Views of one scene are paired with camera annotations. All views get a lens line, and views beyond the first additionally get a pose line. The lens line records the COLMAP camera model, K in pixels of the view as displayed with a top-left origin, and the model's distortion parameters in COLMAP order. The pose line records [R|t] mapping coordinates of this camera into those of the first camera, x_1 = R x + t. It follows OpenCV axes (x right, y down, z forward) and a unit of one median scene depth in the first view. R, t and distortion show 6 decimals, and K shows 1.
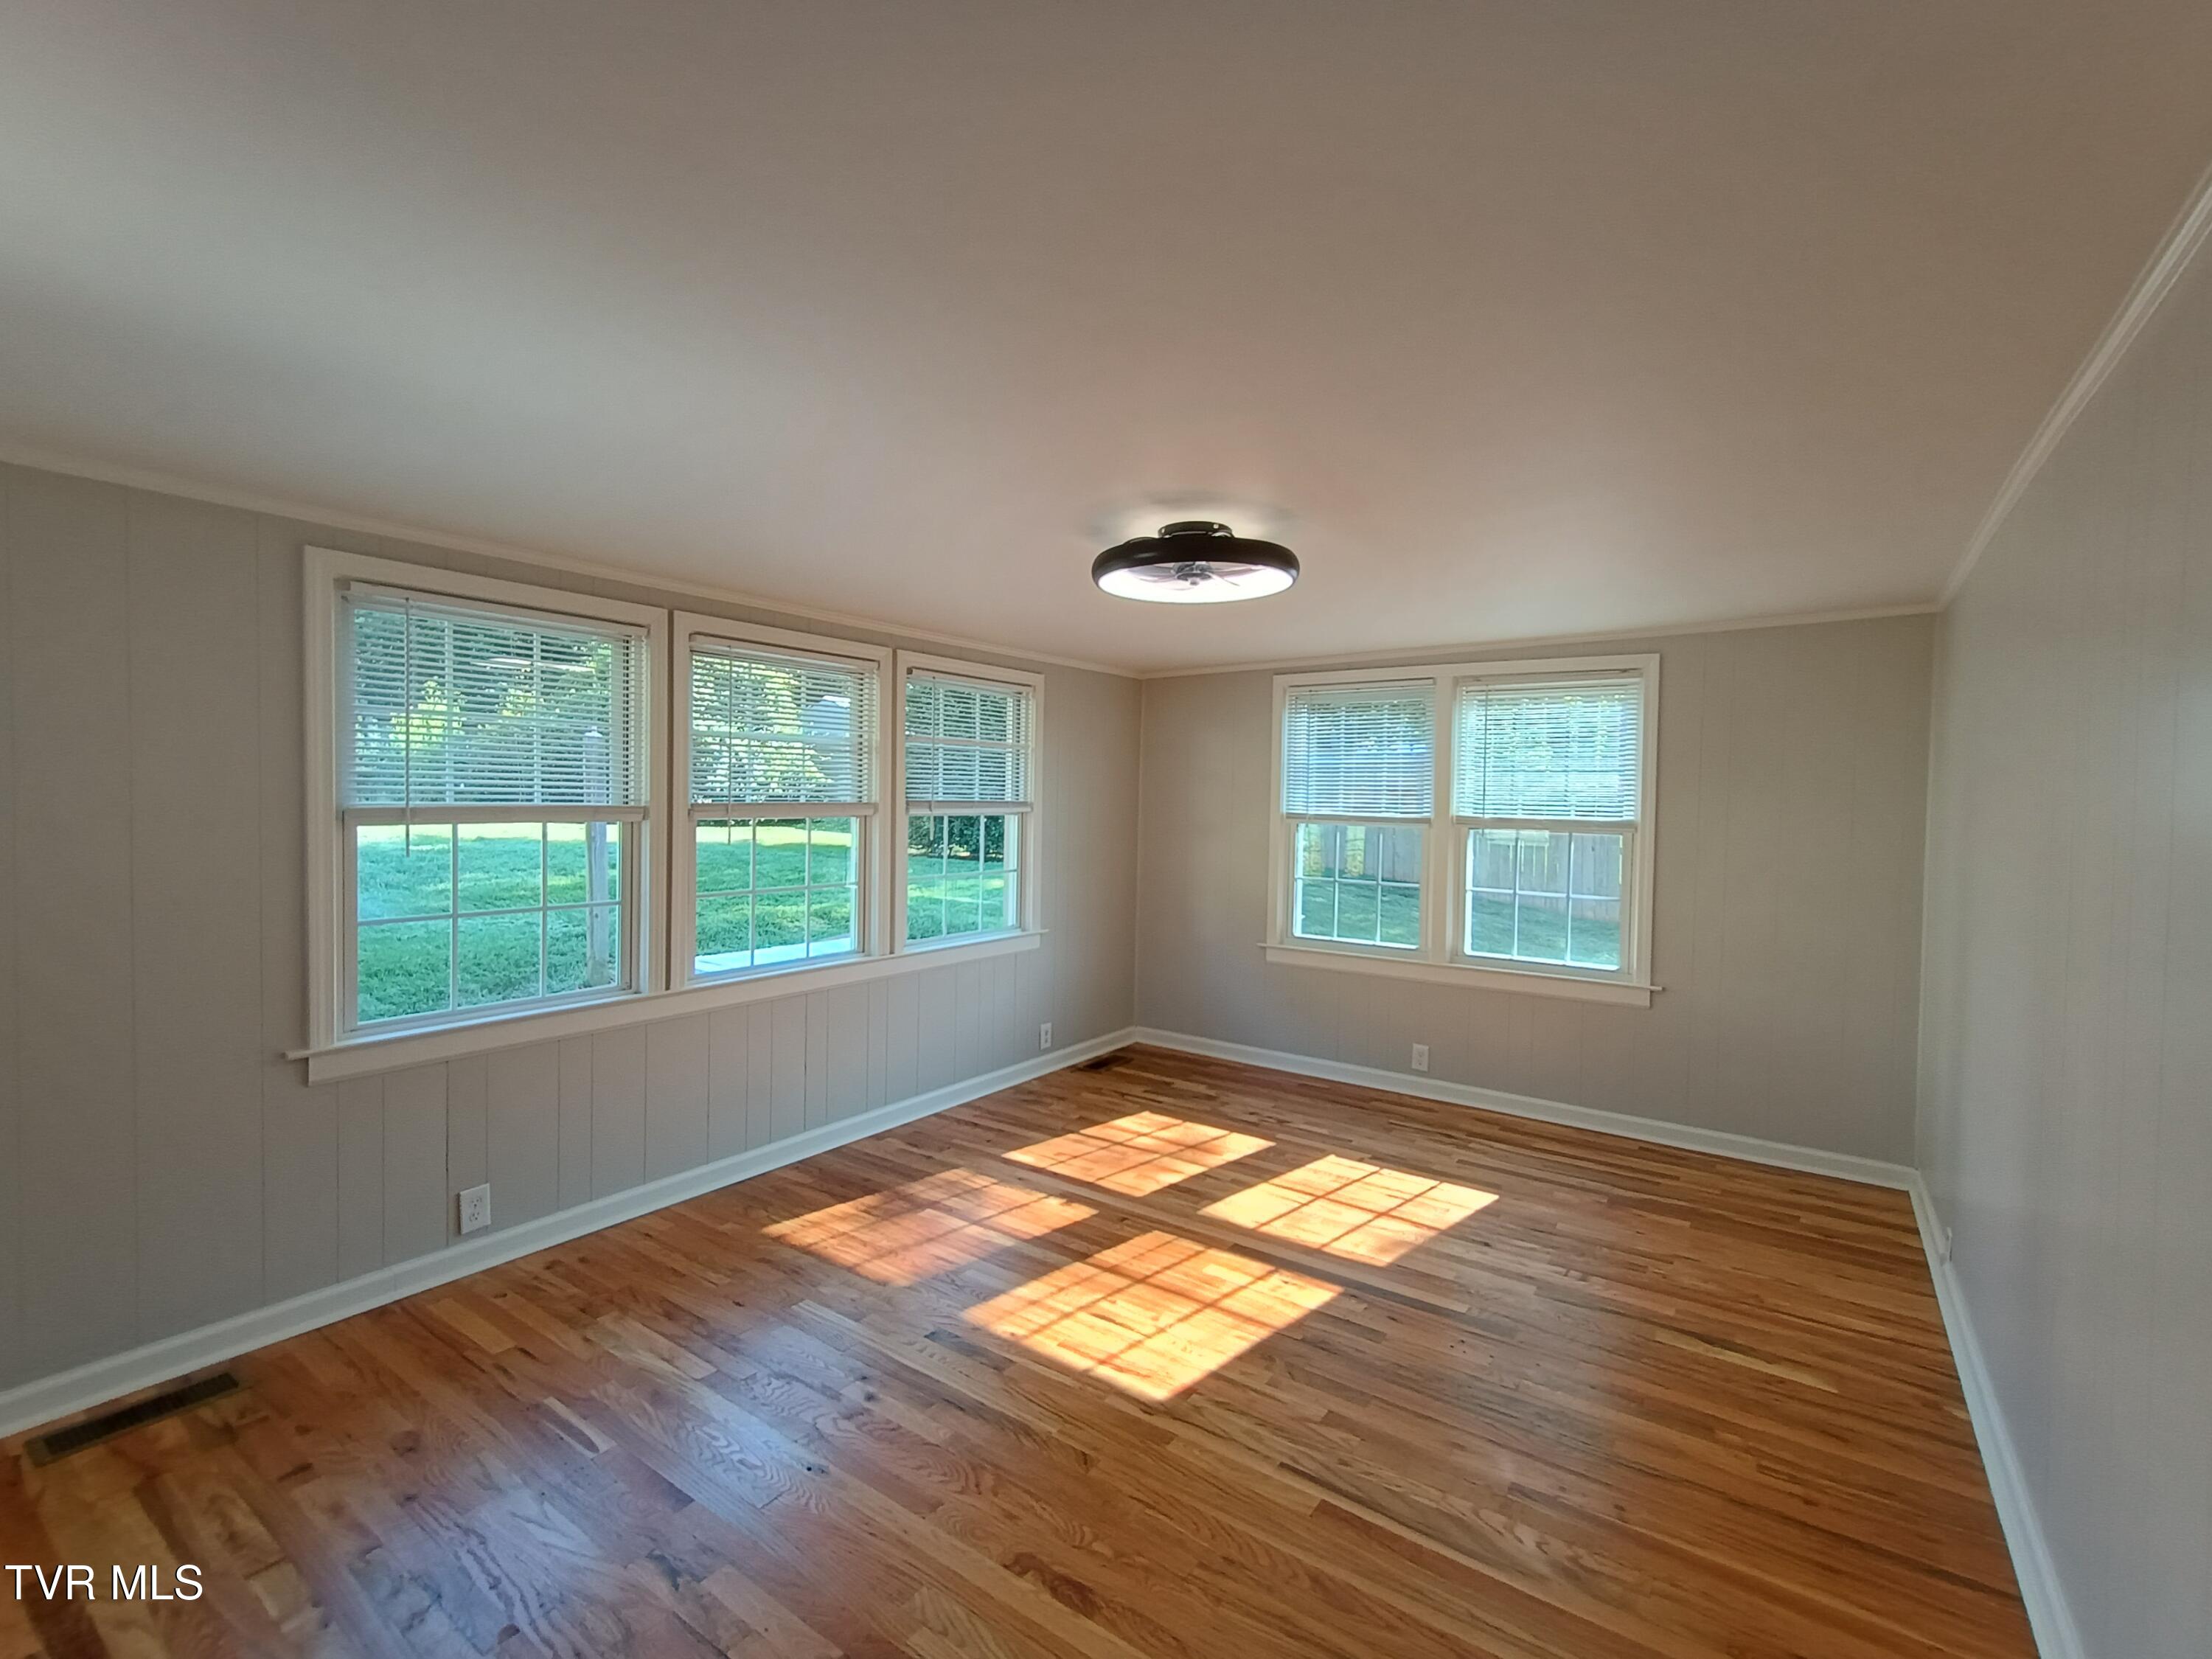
lens RADIAL K [[996.7, 0, 1115.7], [0, 996.7, 821.7], [0, 0, 1]] dist [0.003873, -0.000690]
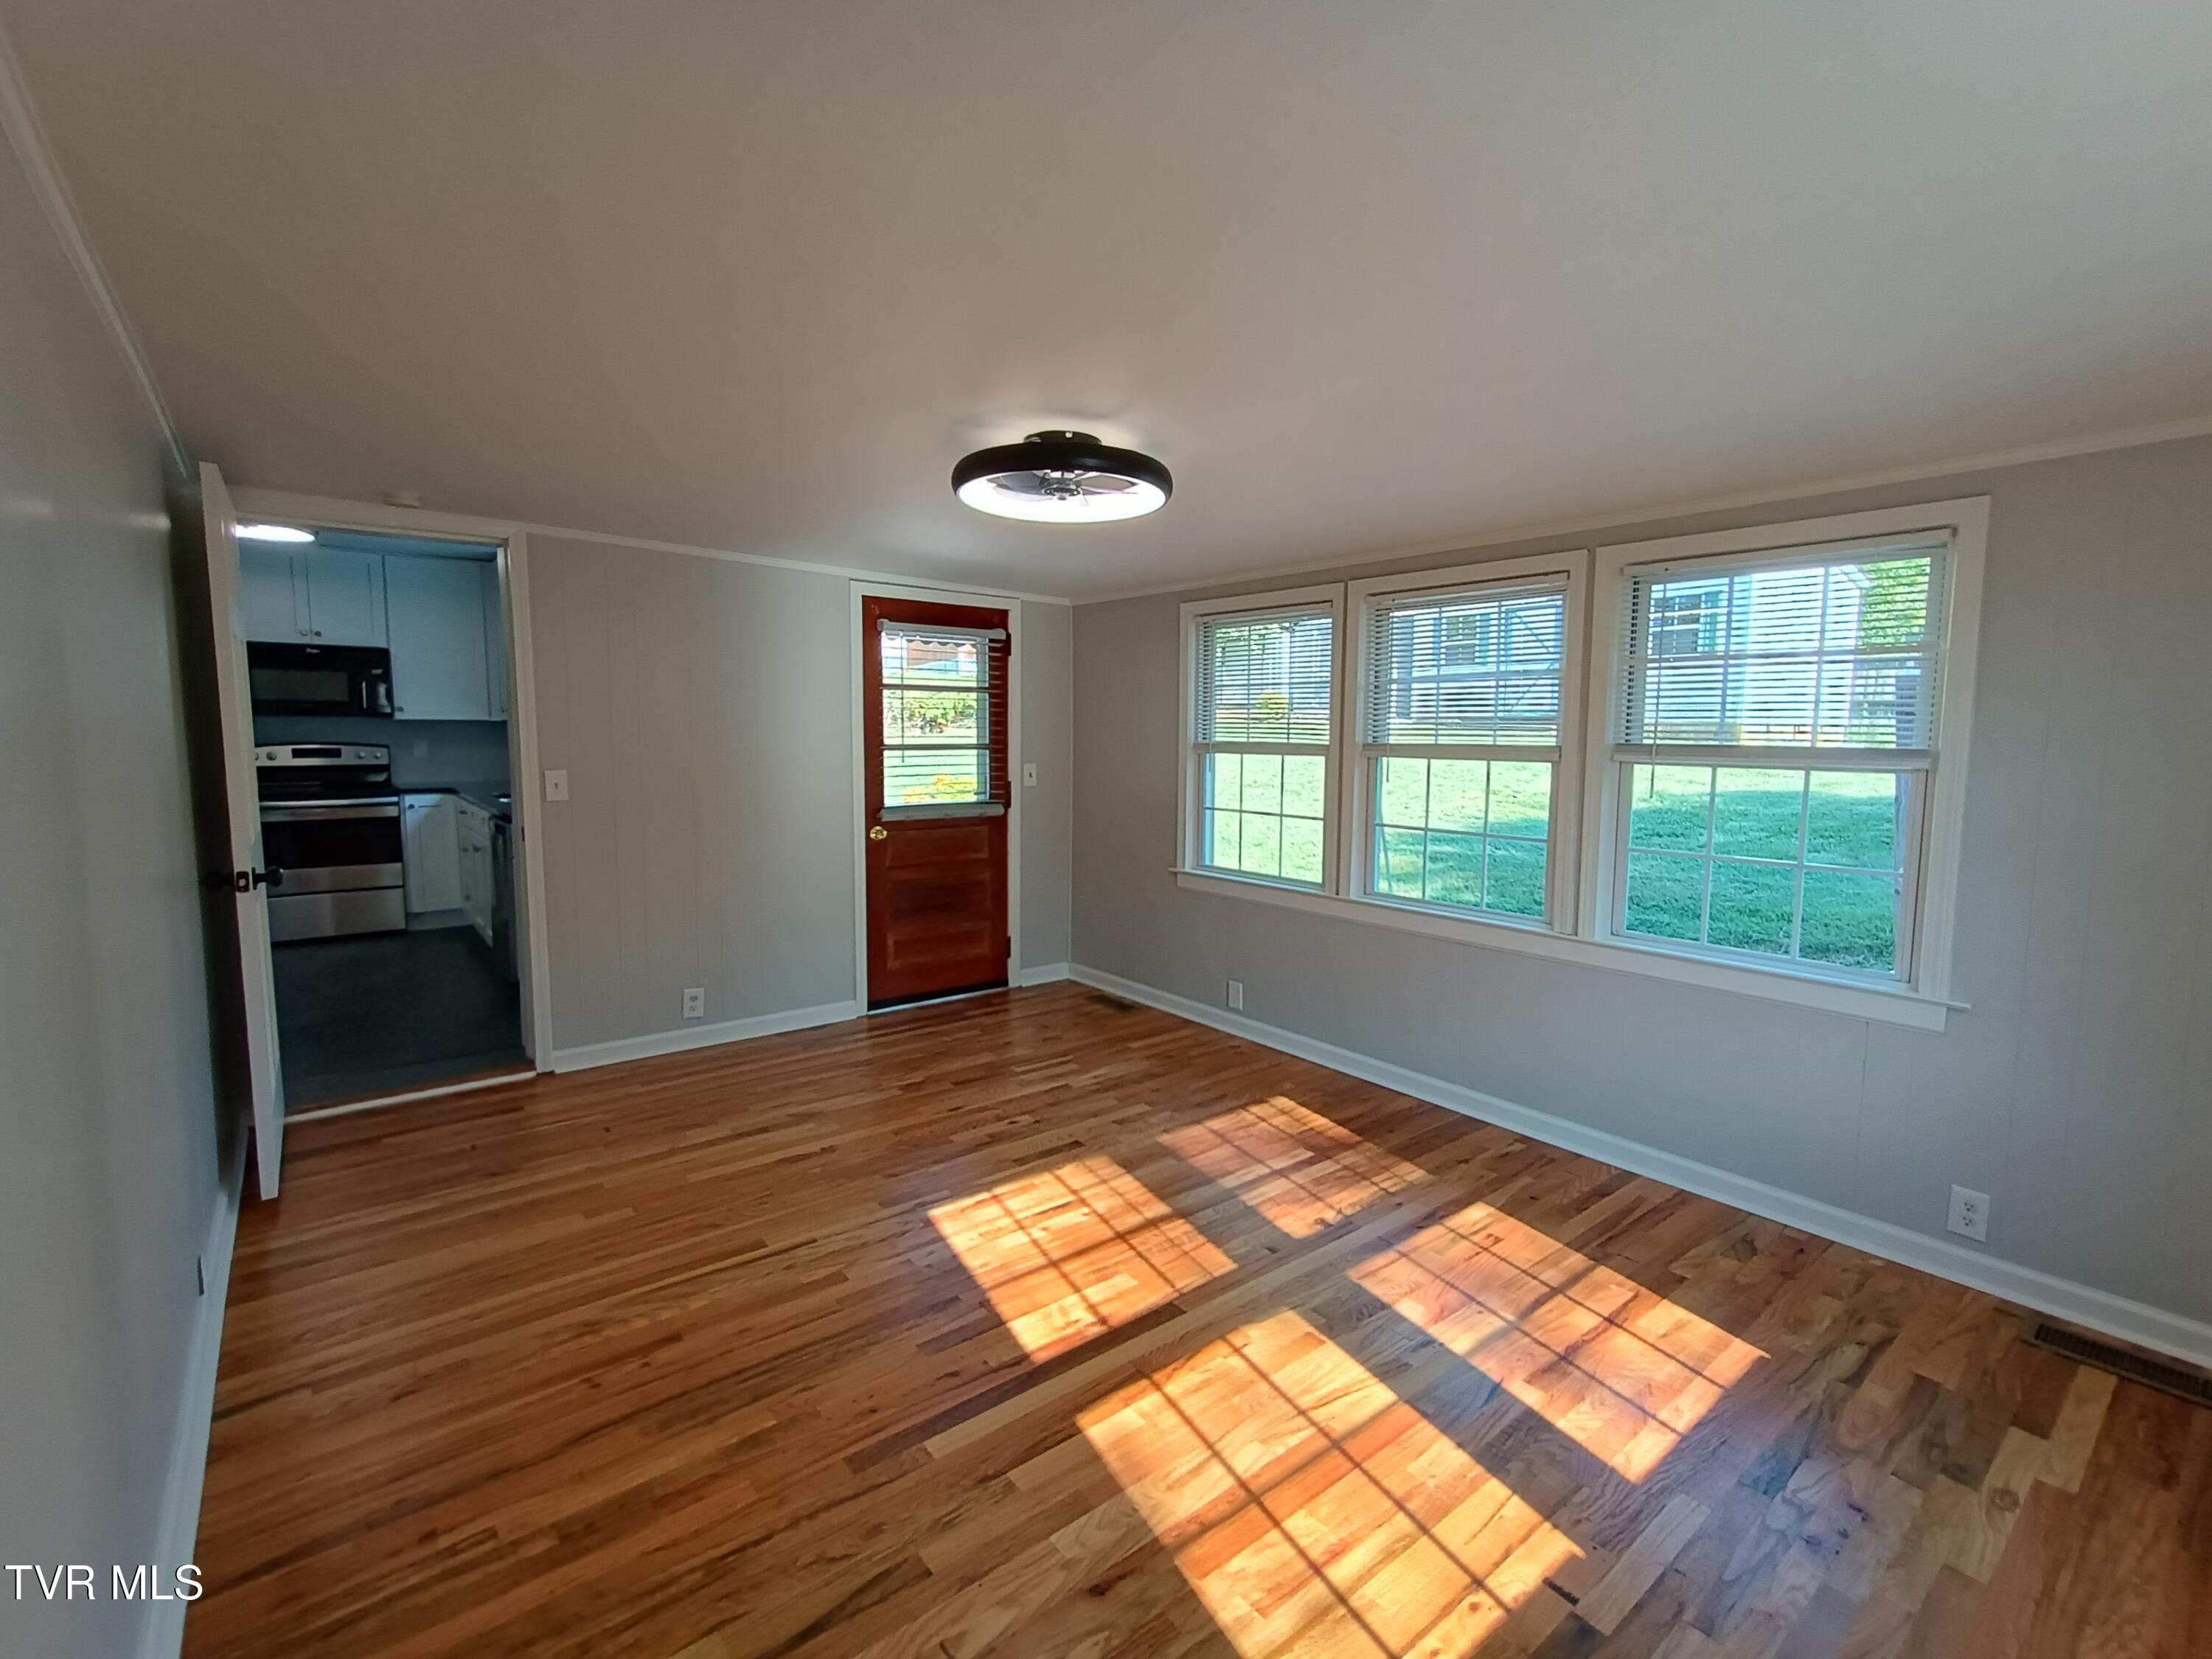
lens RADIAL K [[996.7, 0, 1115.7], [0, 996.7, 821.7], [0, 0, 1]] dist [0.003873, -0.000690]
pose [[-0.280447, 0.070615, -0.957268, 0.805377], [-0.040315, 0.995544, 0.085249, -0.014986], [0.959022, 0.062500, -0.276351, 1.087091]]
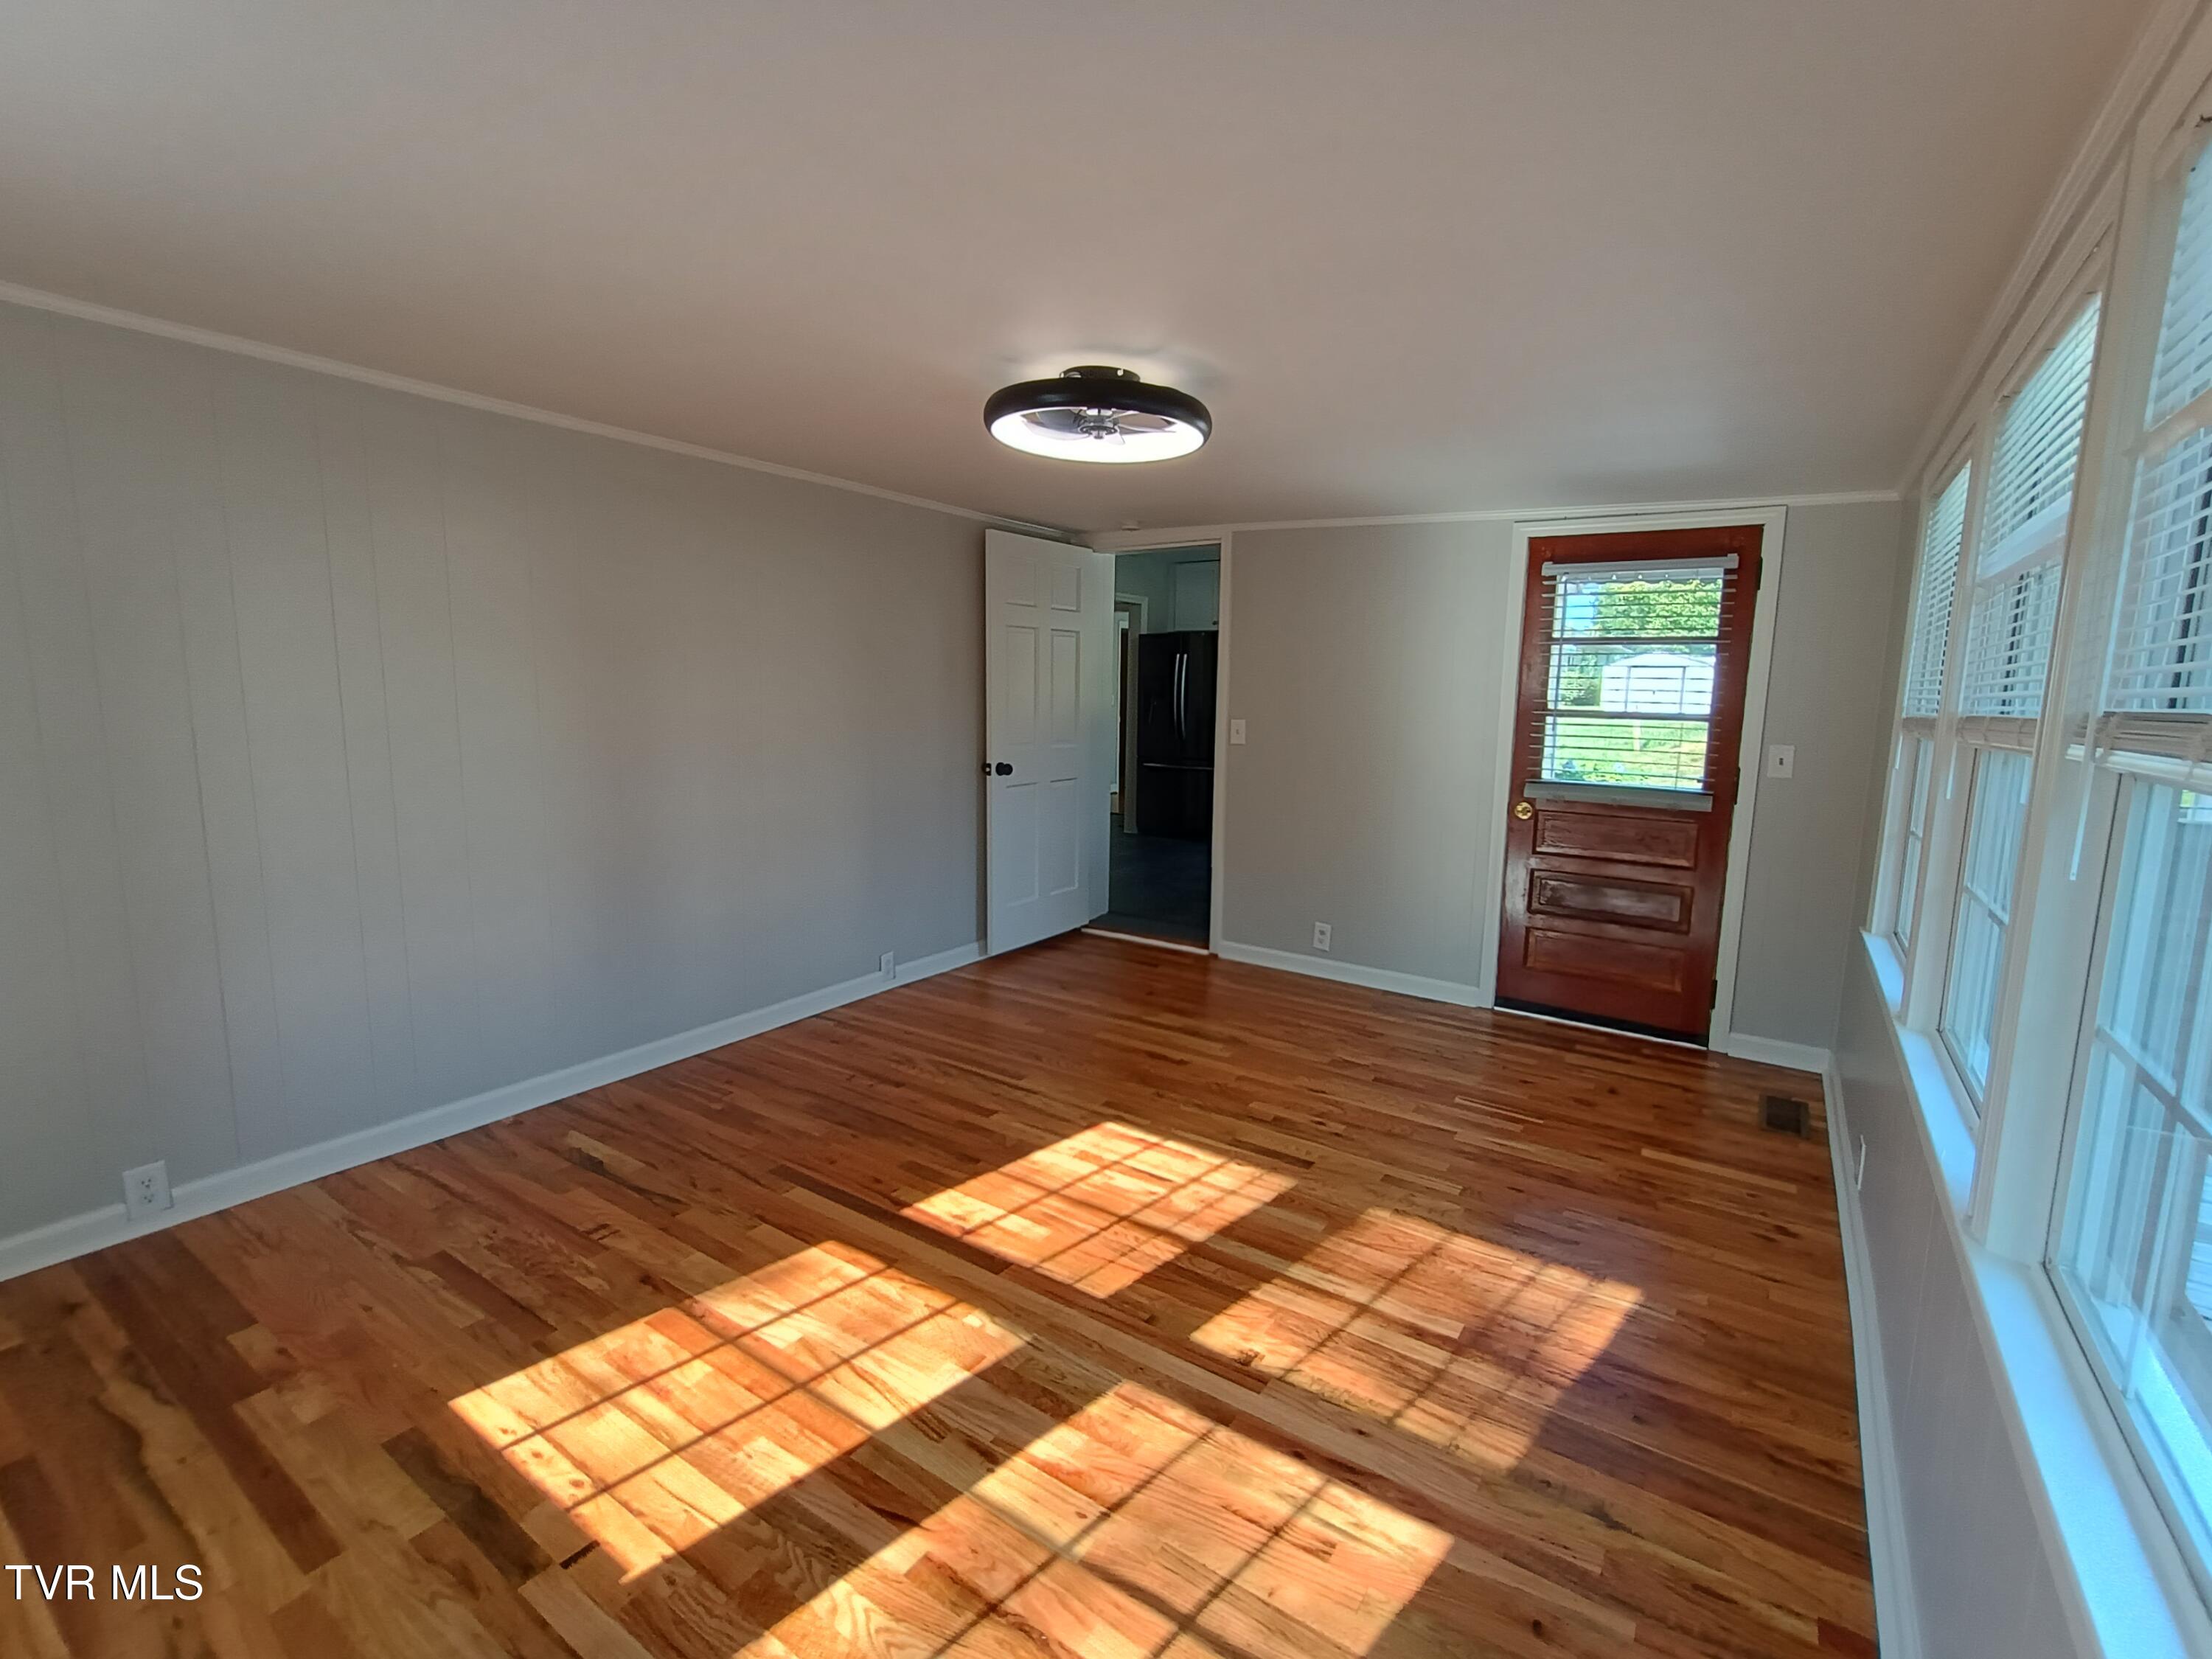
lens RADIAL K [[996.7, 0, 1115.7], [0, 996.7, 821.7], [0, 0, 1]] dist [0.003873, -0.000690]
pose [[-0.999056, -0.036750, -0.023158, 0.058360], [-0.040056, 0.985673, 0.163842, -0.033759], [0.016805, 0.164615, -0.986215, 1.606511]]
